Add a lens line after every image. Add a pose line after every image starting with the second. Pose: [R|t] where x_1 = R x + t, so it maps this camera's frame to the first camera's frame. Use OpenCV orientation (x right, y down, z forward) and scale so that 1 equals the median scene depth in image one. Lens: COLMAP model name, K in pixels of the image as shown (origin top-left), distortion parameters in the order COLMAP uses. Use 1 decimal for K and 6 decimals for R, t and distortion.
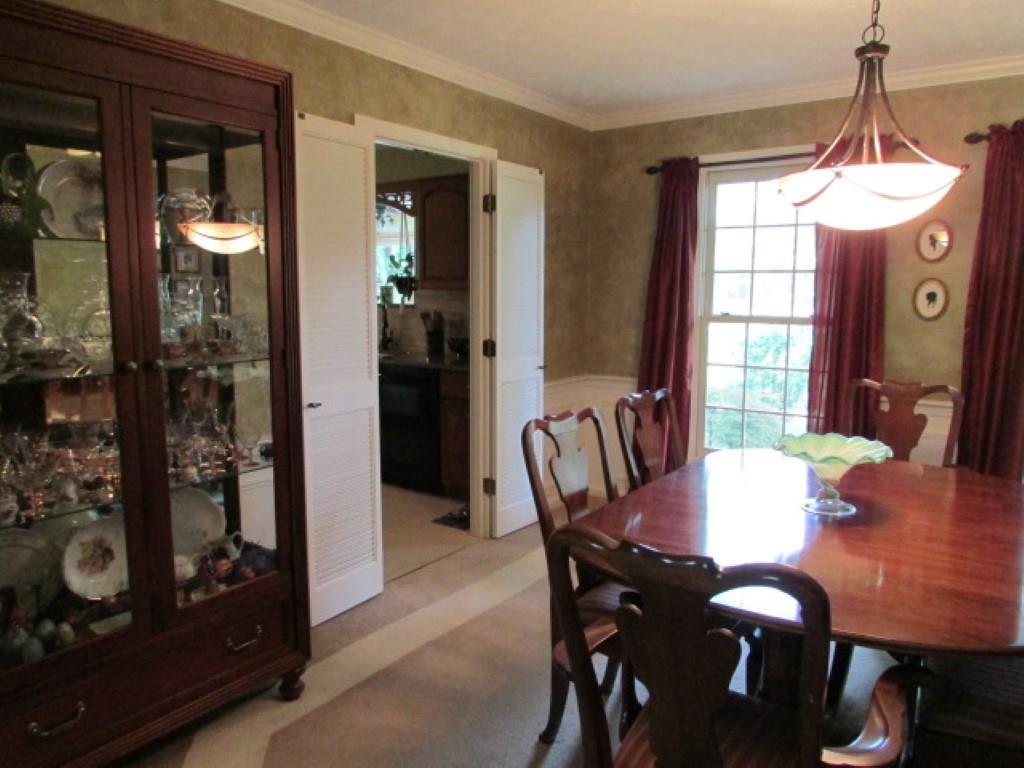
lens RADIAL K [[732.5, 0, 512.0], [0, 732.5, 384.0], [0, 0, 1]] dist [-0.034388, 0.004672]
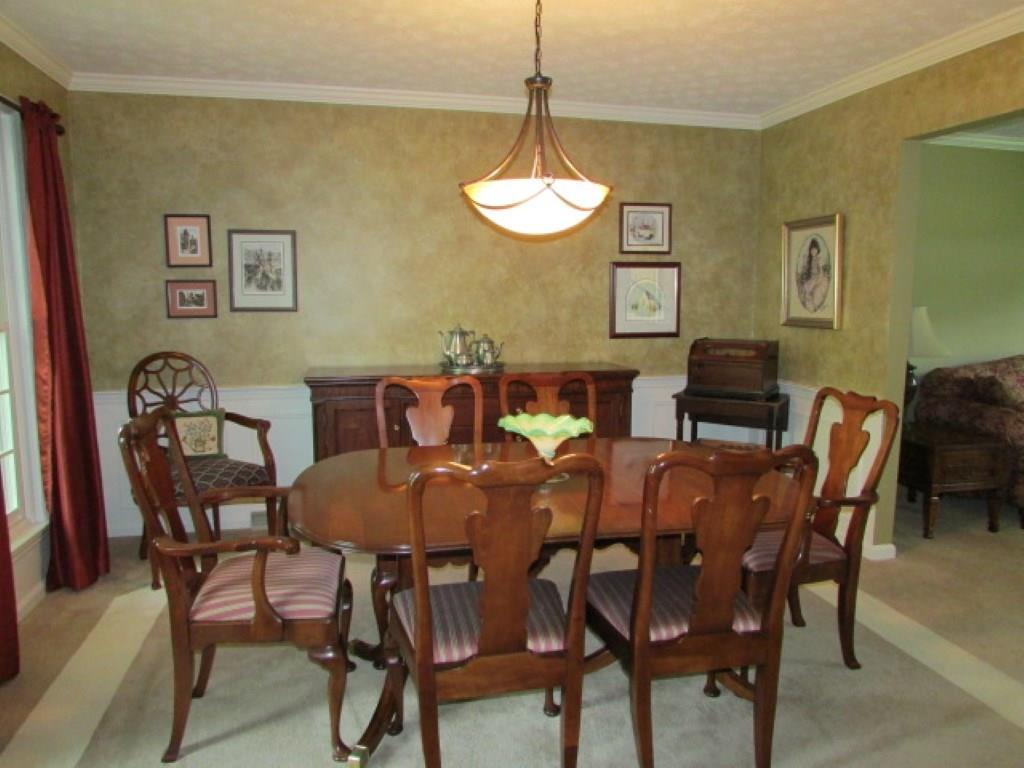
lens RADIAL K [[732.5, 0, 512.0], [0, 732.5, 384.0], [0, 0, 1]] dist [-0.034388, 0.004672]
pose [[-0.746136, -0.092602, 0.659322, -0.168253], [0.081499, 0.970130, 0.228485, -0.131446], [-0.660787, 0.224216, -0.716302, 1.025218]]
